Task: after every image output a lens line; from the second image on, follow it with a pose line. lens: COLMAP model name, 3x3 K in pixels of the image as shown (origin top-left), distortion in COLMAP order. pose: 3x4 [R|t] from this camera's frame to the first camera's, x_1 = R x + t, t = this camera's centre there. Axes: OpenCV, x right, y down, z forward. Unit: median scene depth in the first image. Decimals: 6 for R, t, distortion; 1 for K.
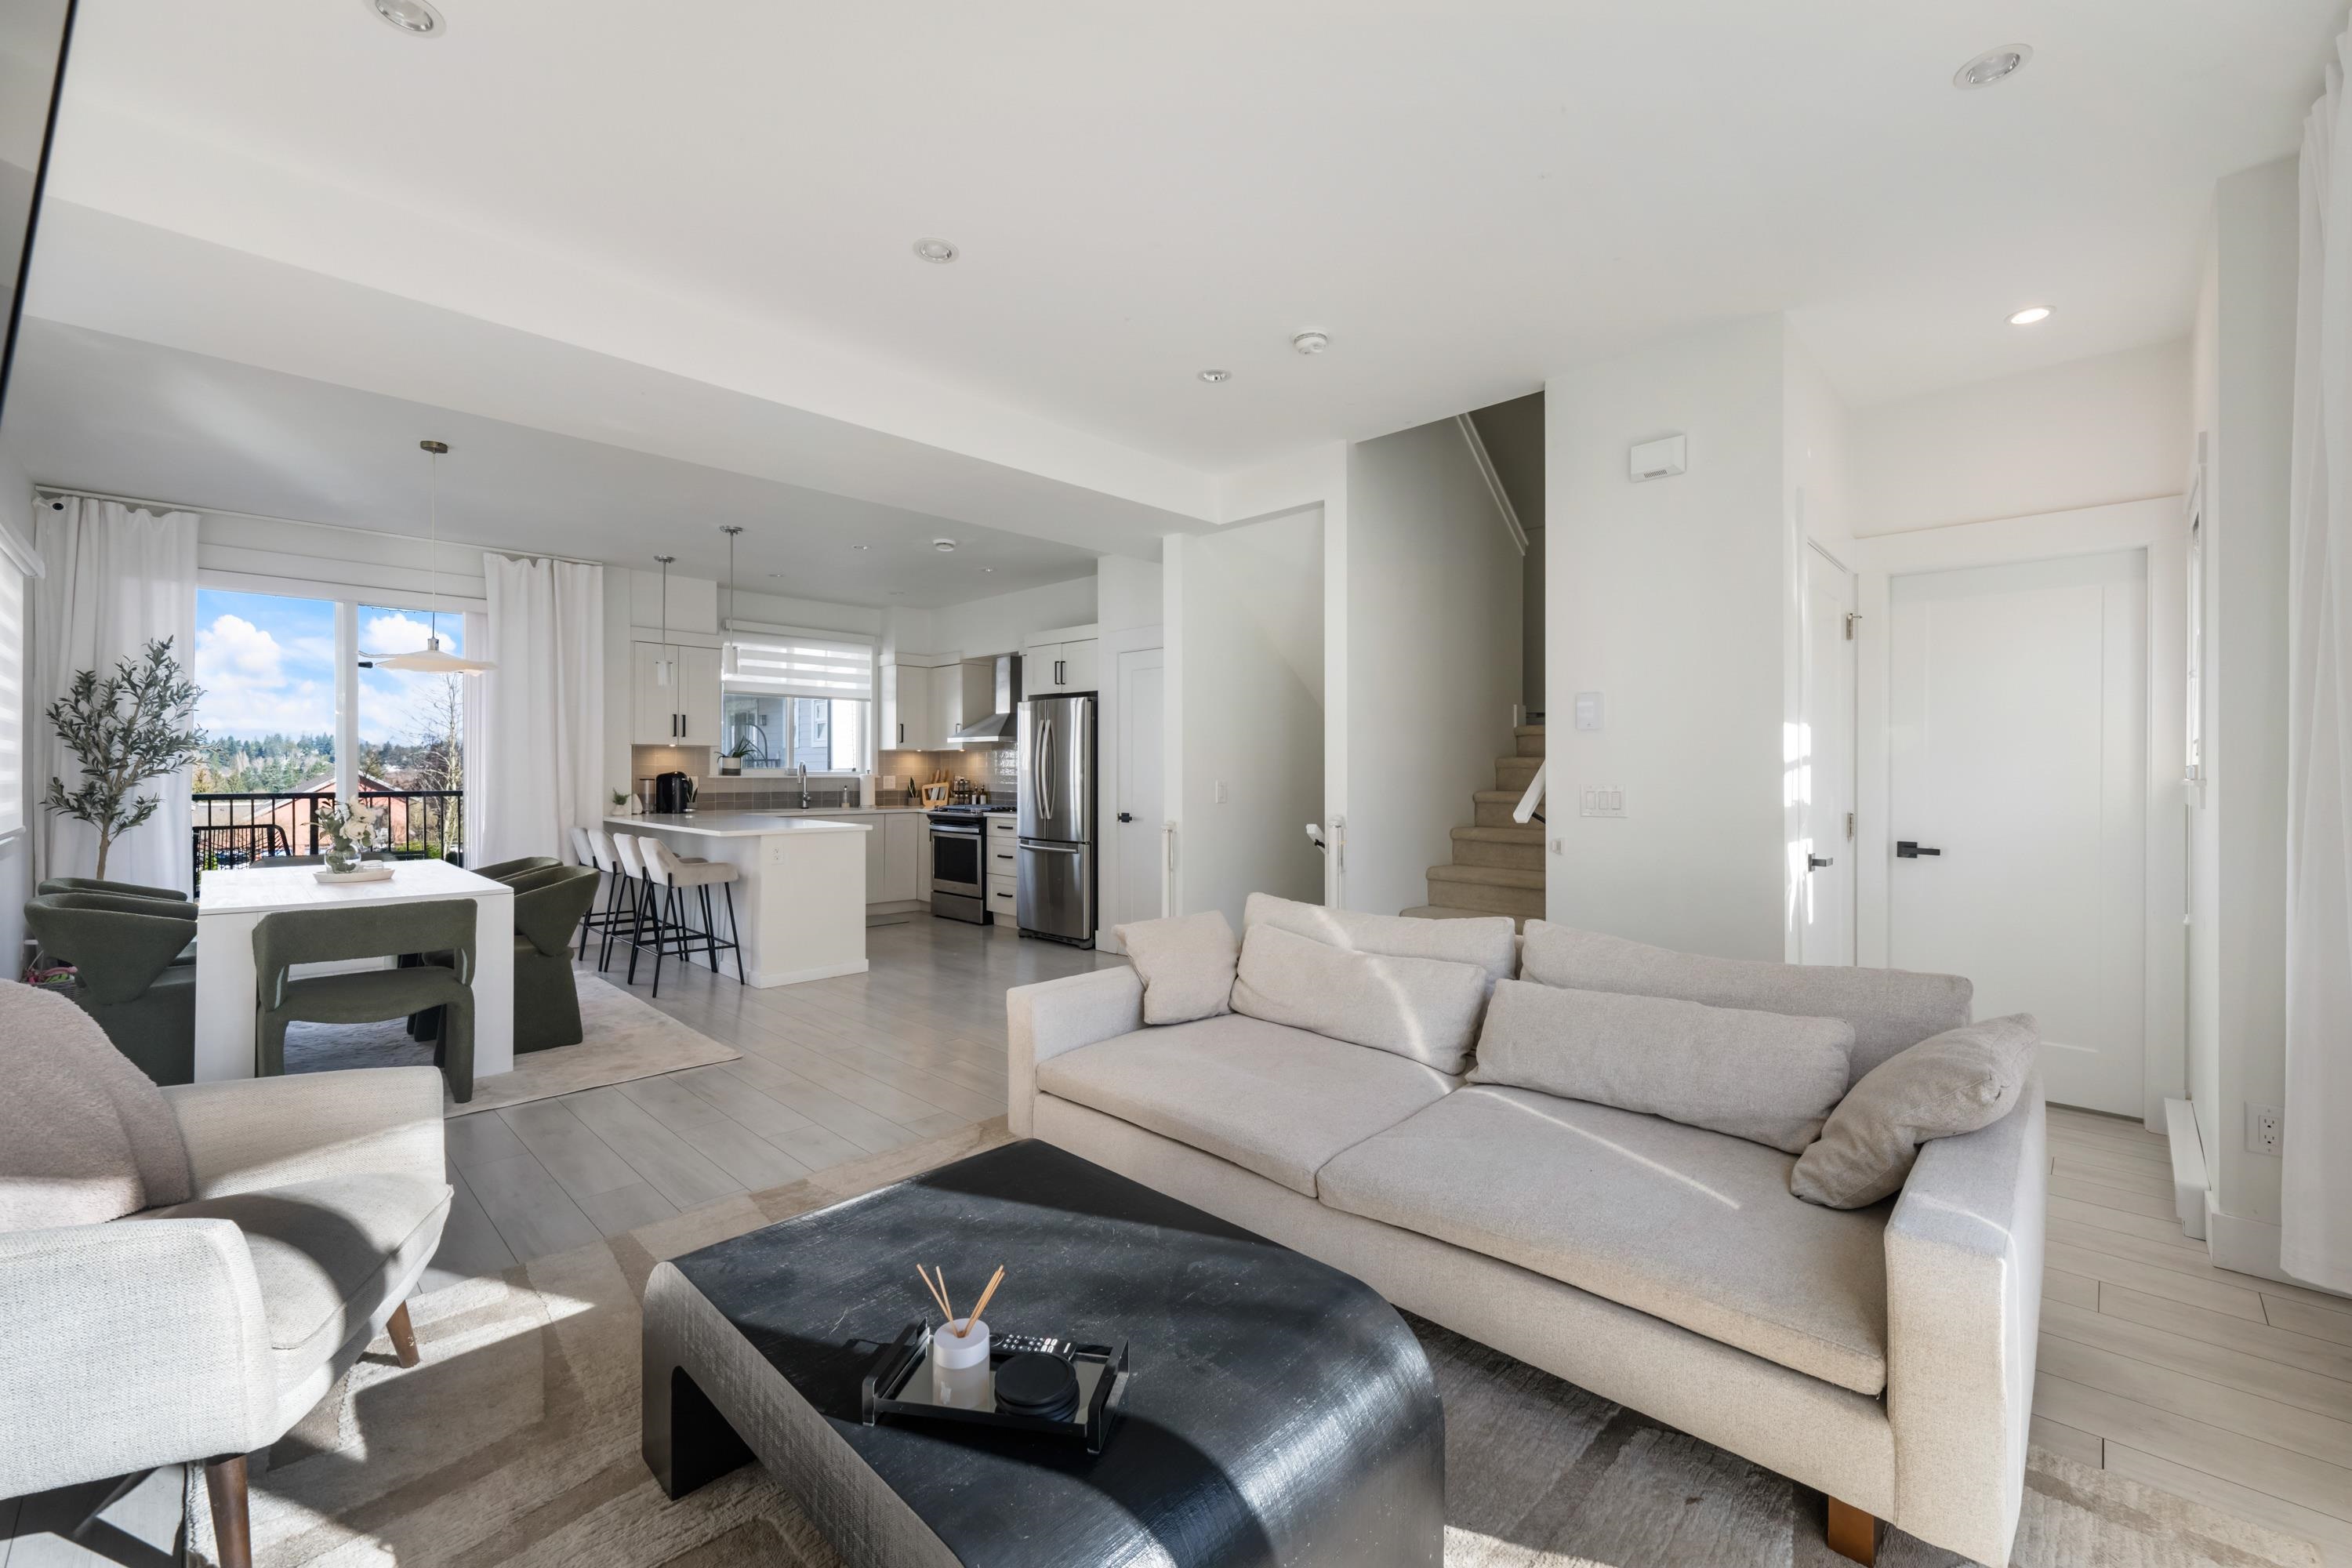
lens RADIAL K [[947.9, 0, 1174.4], [0, 947.9, 770.4], [0, 0, 1]] dist [0.001590, 0.001586]
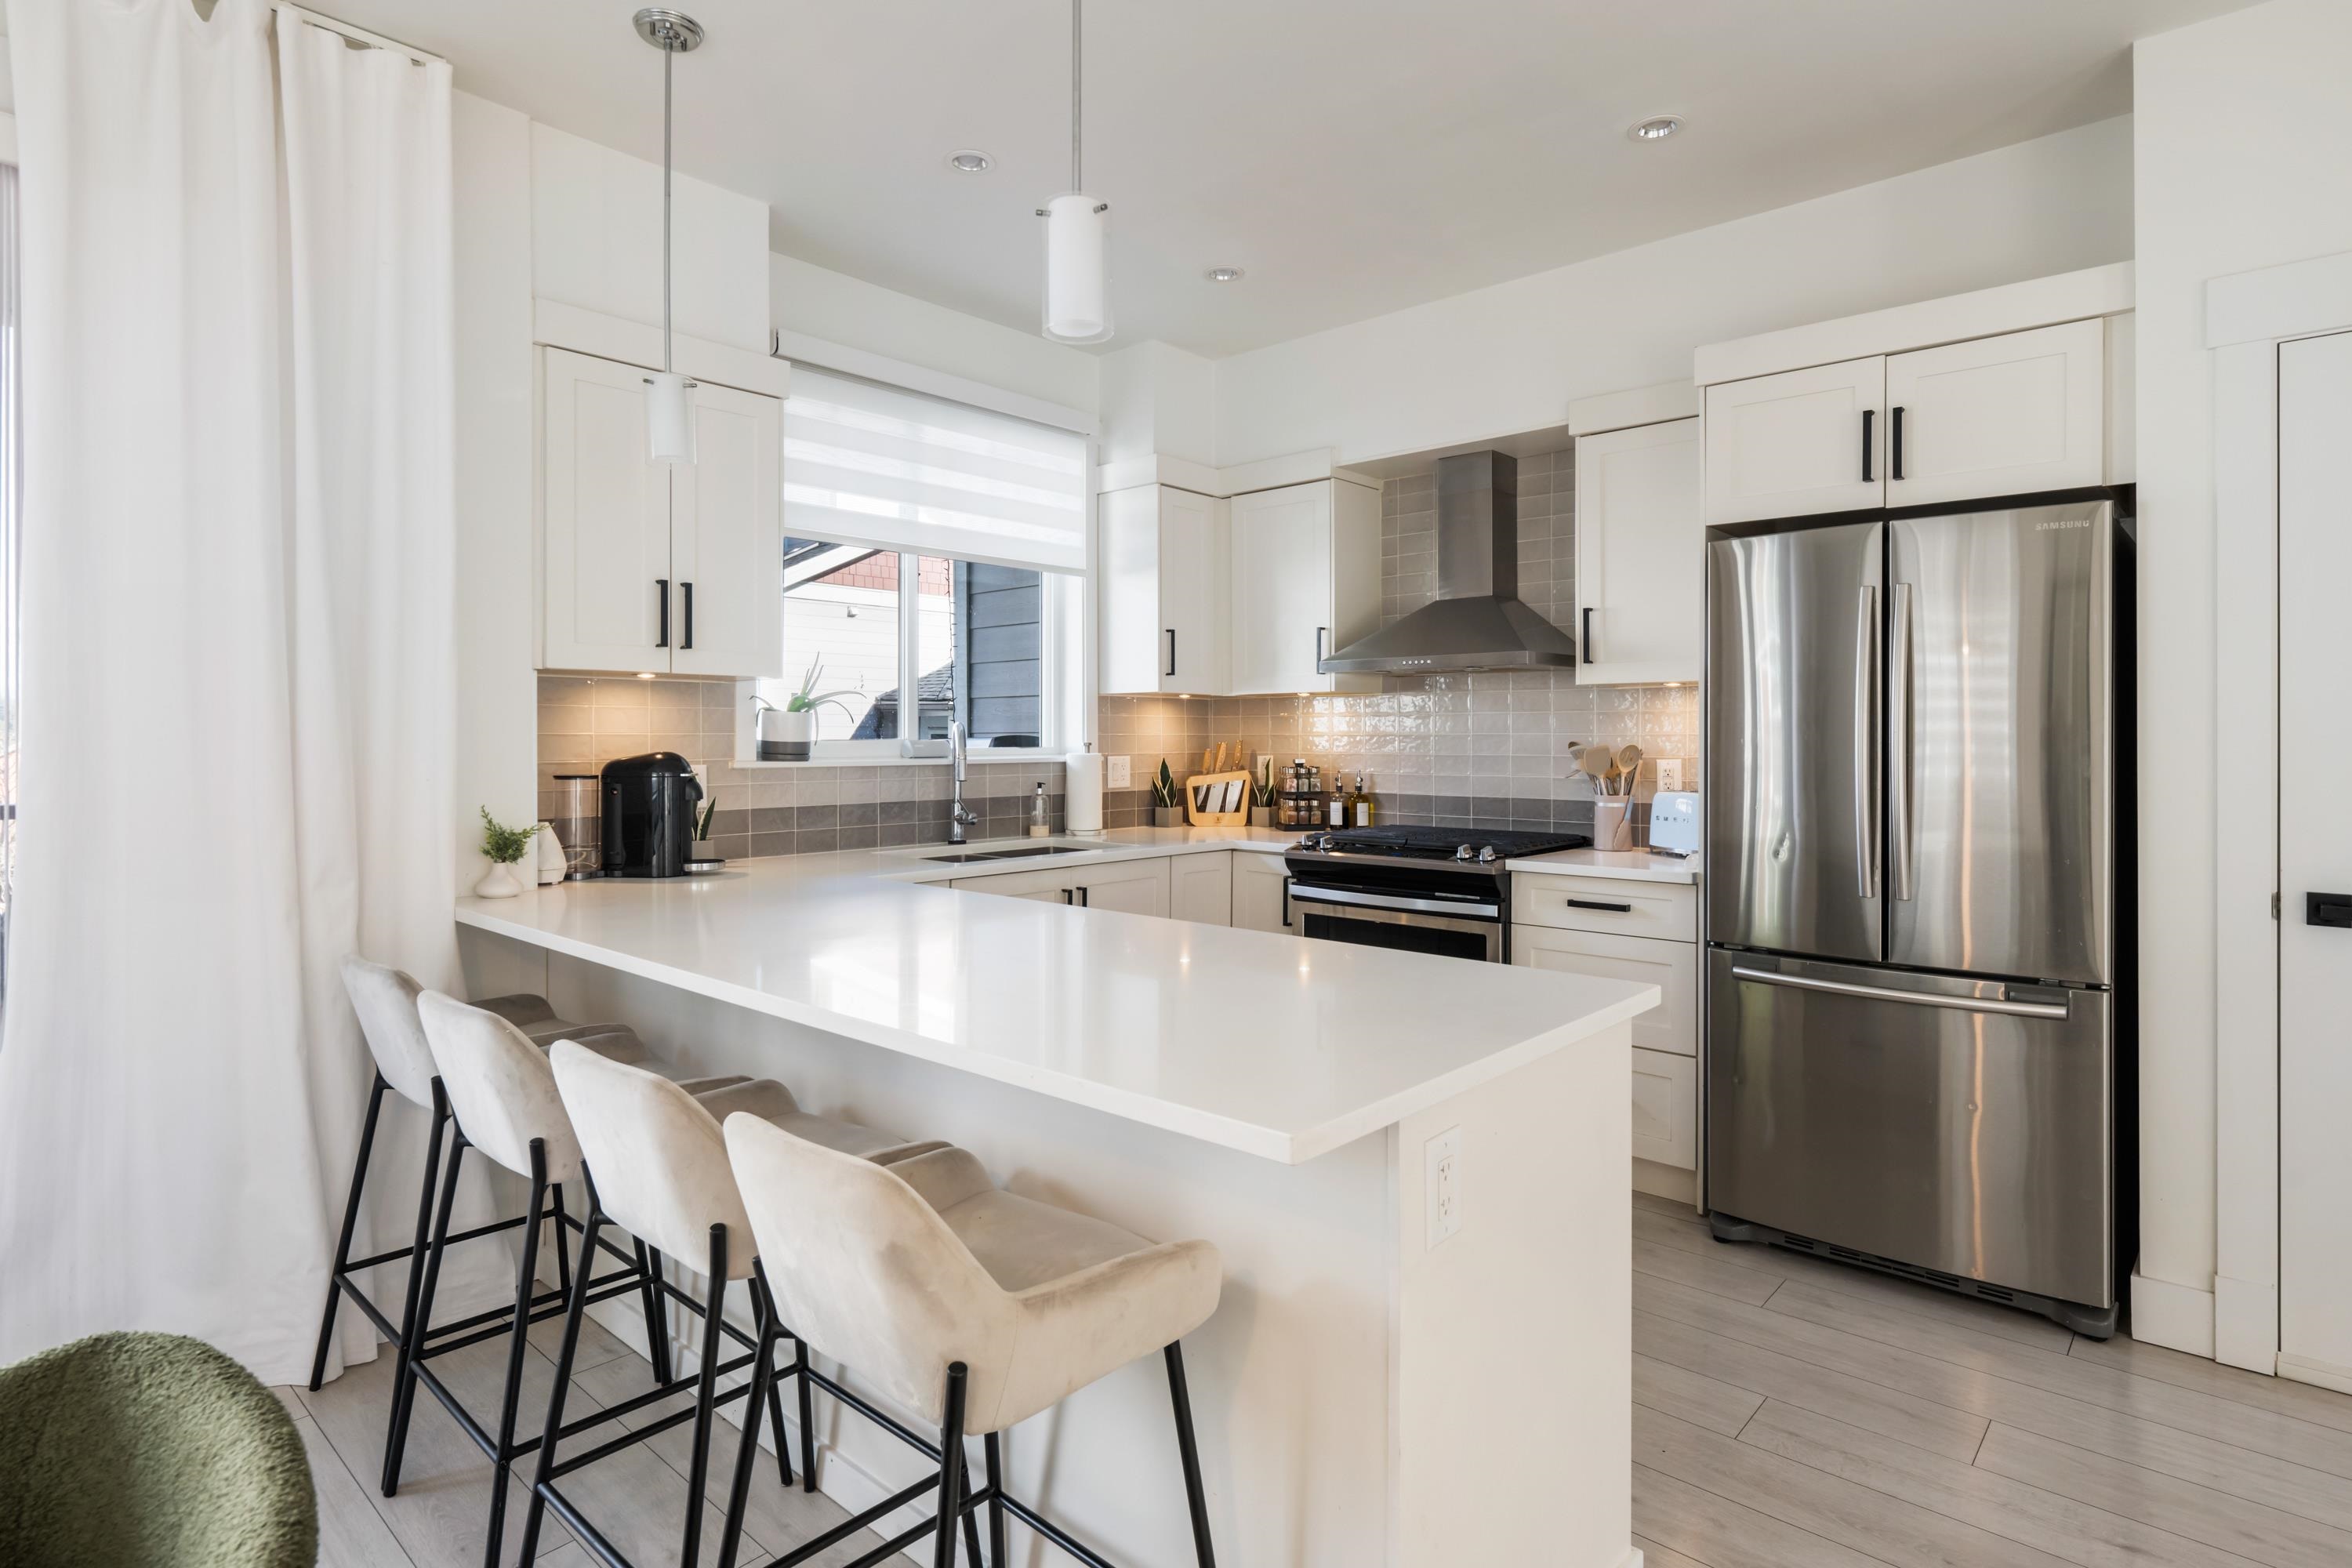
lens RADIAL K [[1218.6, 0, 1168.0], [0, 1218.6, 735.5], [0, 0, 1]] dist [-0.001803, -0.001107]
pose [[0.999140, -0.004627, 0.041194, -0.349752], [0.004603, 0.999989, 0.000657, -0.004101], [-0.041197, -0.000467, 0.999151, 0.540560]]
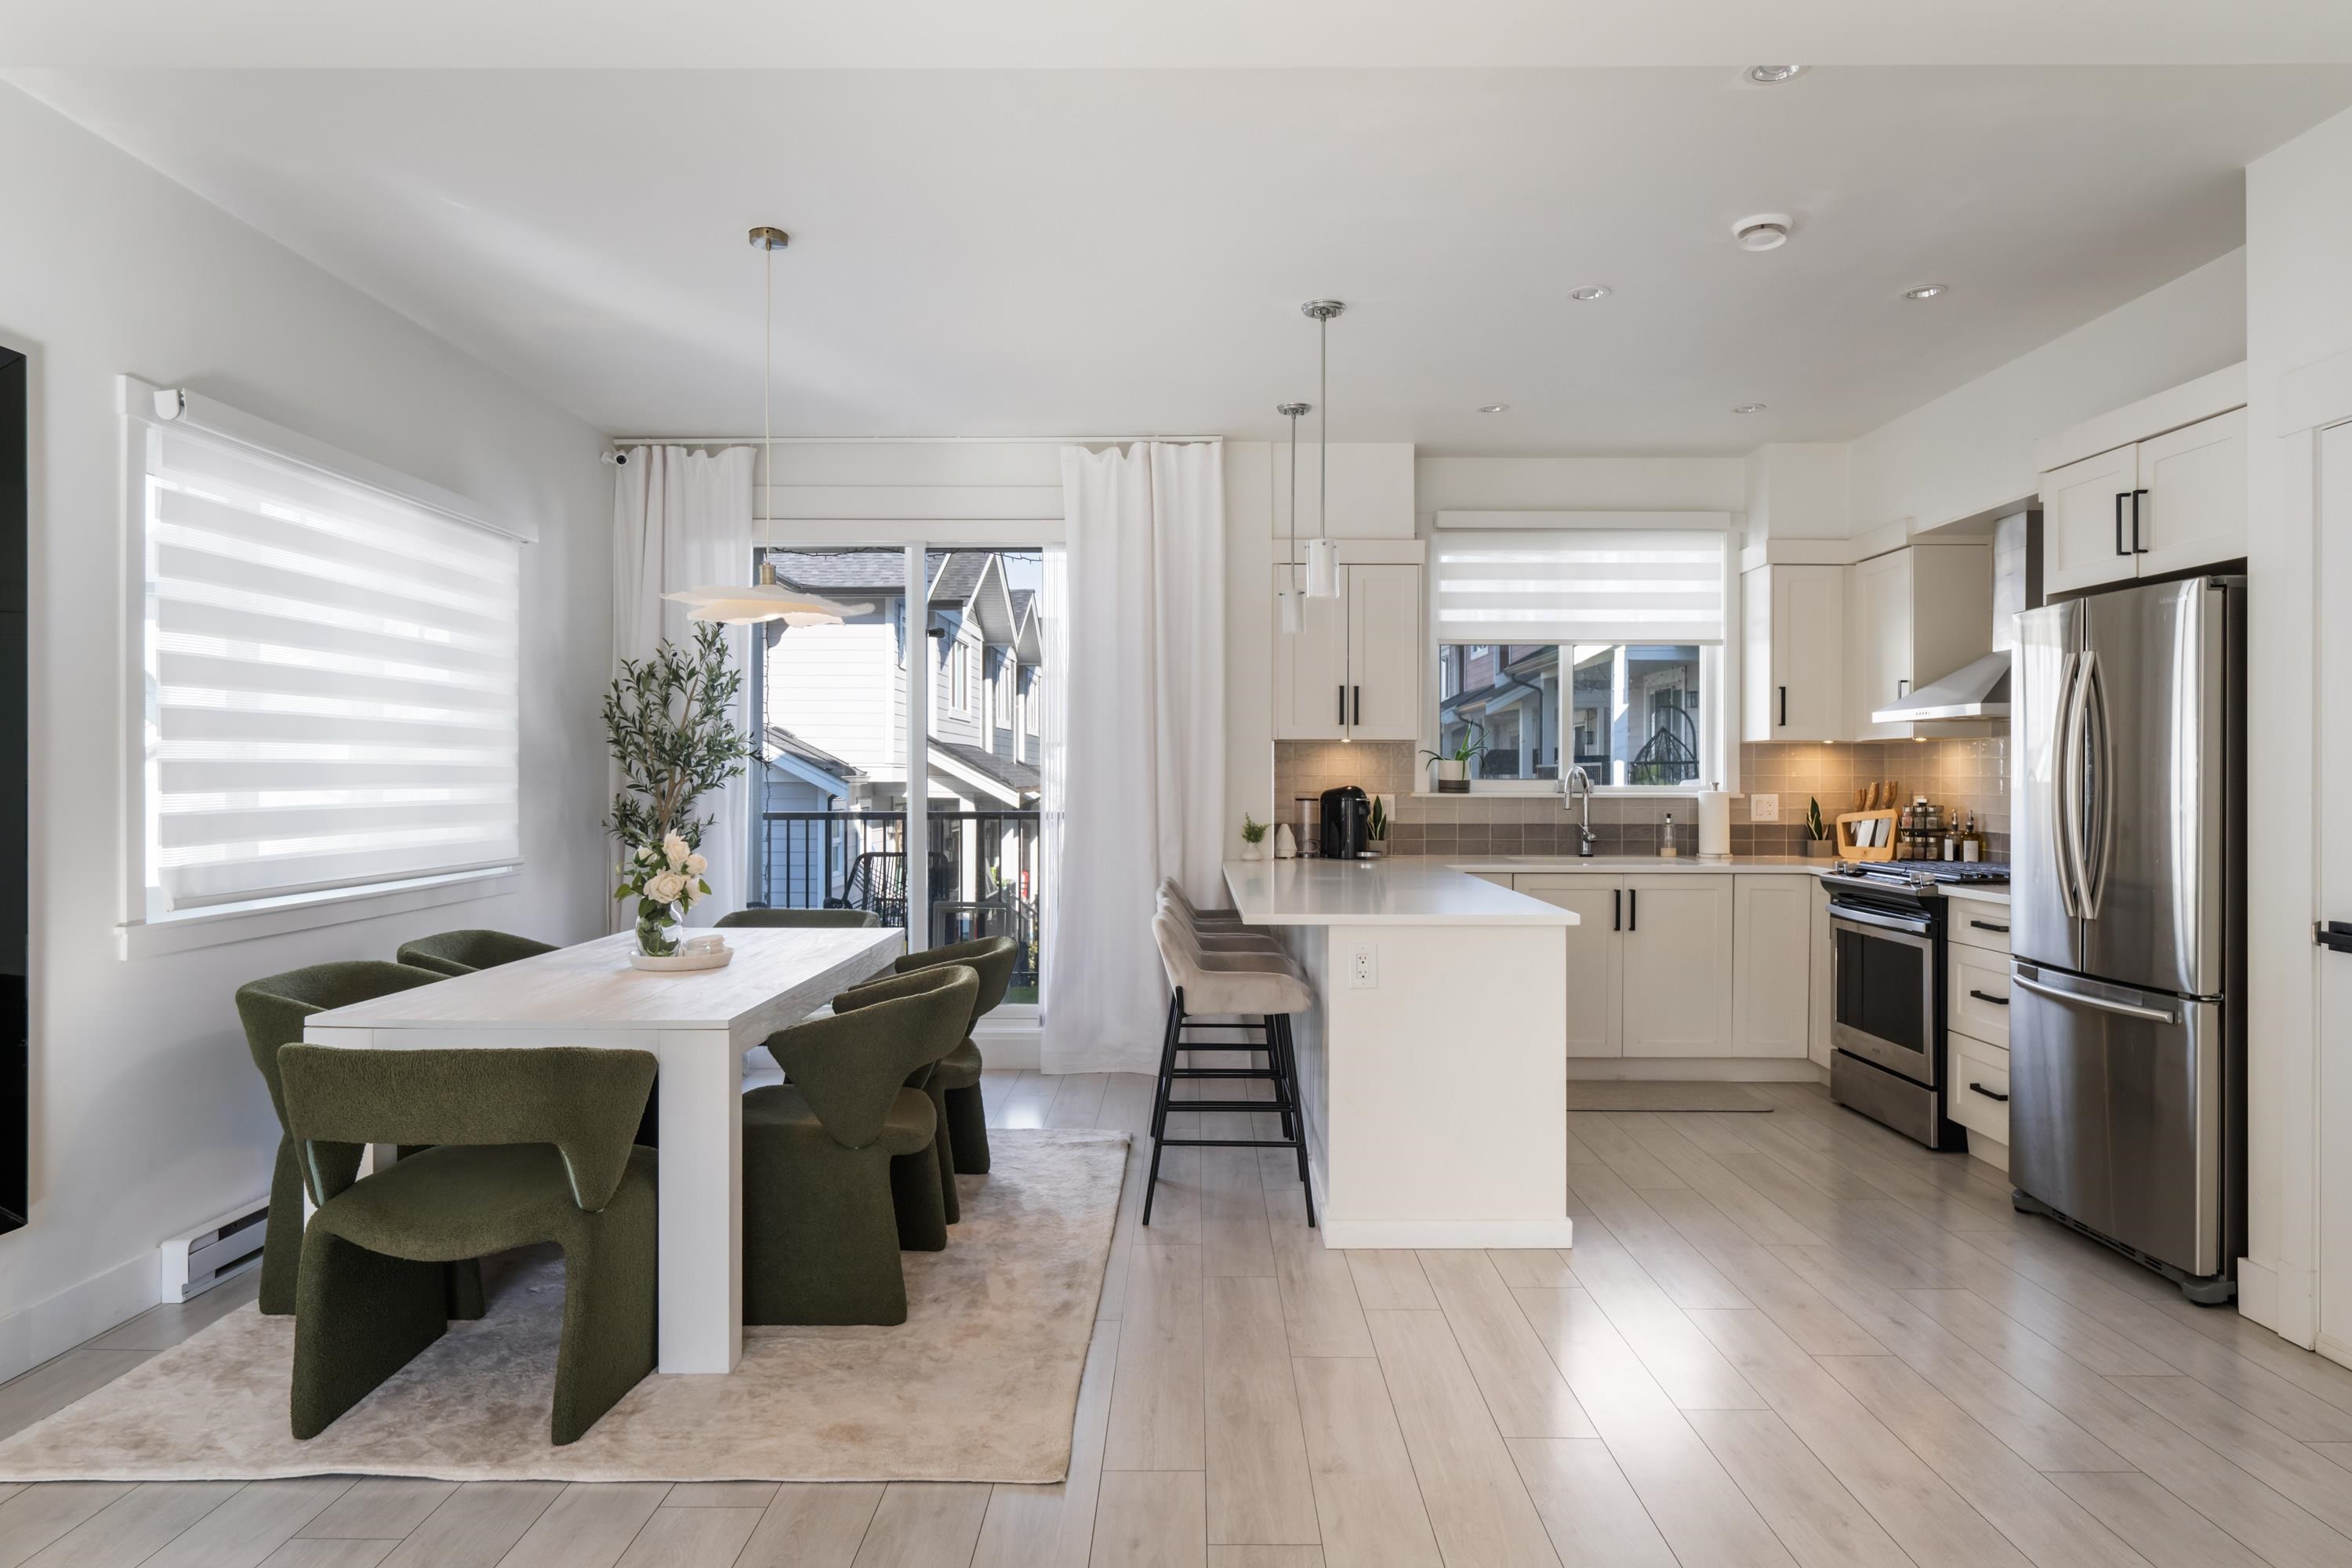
lens RADIAL K [[1418.7, 0, 1181.7], [0, 1418.7, 782.9], [0, 0, 1]] dist [-0.001979, 0.001945]
pose [[0.697868, 0.001892, -0.716224, 0.014786], [0.001803, 0.999989, 0.004399, -0.004491], [0.716224, -0.004361, 0.697856, 0.320697]]
